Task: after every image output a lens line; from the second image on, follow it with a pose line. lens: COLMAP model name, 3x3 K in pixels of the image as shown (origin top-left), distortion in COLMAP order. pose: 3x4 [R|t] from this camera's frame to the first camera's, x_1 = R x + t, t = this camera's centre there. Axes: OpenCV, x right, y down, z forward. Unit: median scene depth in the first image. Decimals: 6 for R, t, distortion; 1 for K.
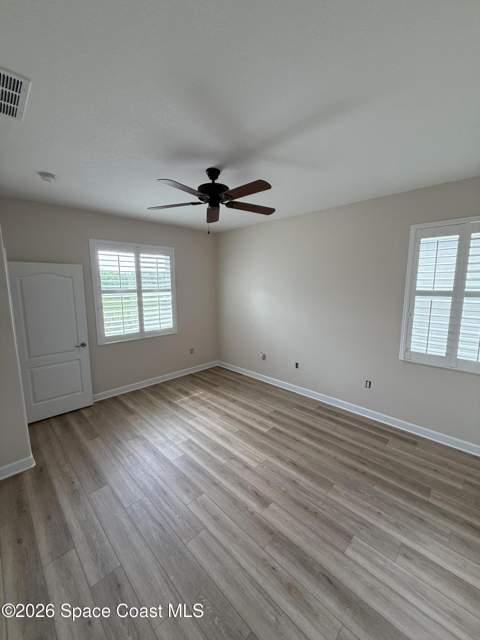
lens RADIAL K [[255.2, 0, 241.2], [0, 255.2, 319.1], [0, 0, 1]] dist [0.000319, -0.000067]
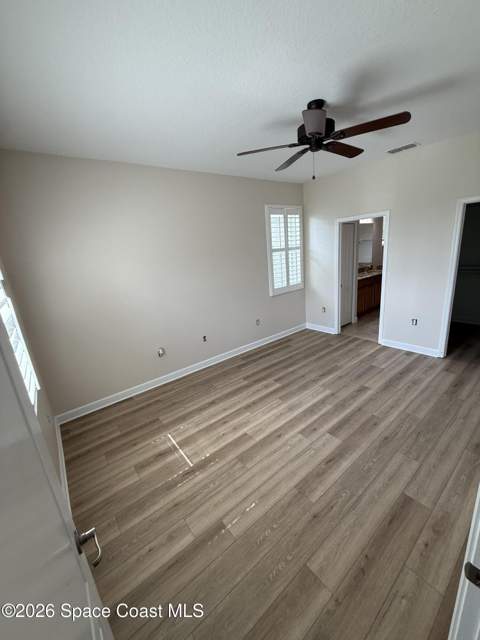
lens RADIAL K [[255.2, 0, 241.2], [0, 255.2, 319.1], [0, 0, 1]] dist [0.000319, -0.000067]
pose [[0.125007, -0.272064, 0.954125, -0.938567], [0.224648, 0.944454, 0.239874, -0.123998], [-0.966388, 0.184357, 0.179182, 0.982596]]
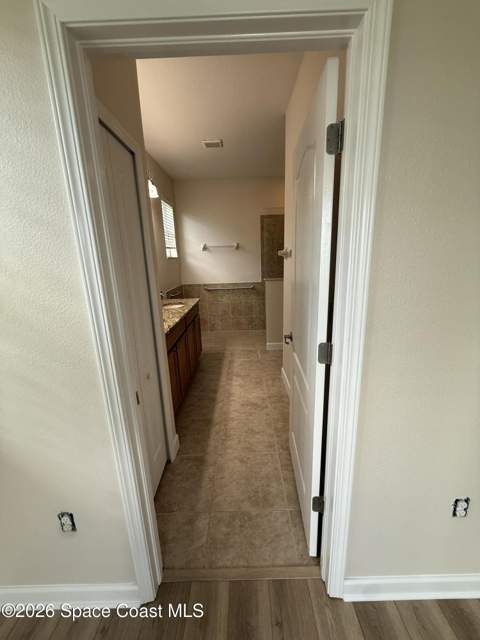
lens RADIAL K [[255.2, 0, 241.2], [0, 255.2, 319.1], [0, 0, 1]] dist [0.000319, -0.000067]
pose [[-0.702553, -0.142791, 0.697159, 0.426764], [0.135037, 0.935113, 0.327610, 0.012715], [-0.698702, 0.324305, -0.637685, 0.708313]]
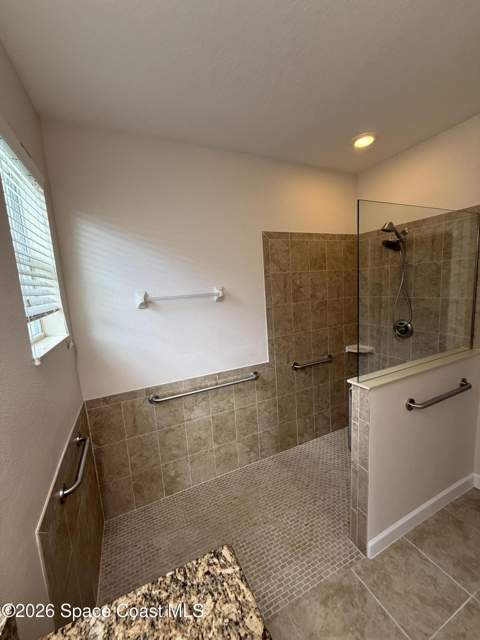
lens RADIAL K [[255.2, 0, 241.2], [0, 255.2, 319.1], [0, 0, 1]] dist [0.000319, -0.000067]
pose [[-0.936385, 0.016572, 0.350583, 1.316878], [0.113605, 0.959421, 0.258081, -0.008850], [-0.332080, 0.281491, -0.900270, 0.213045]]
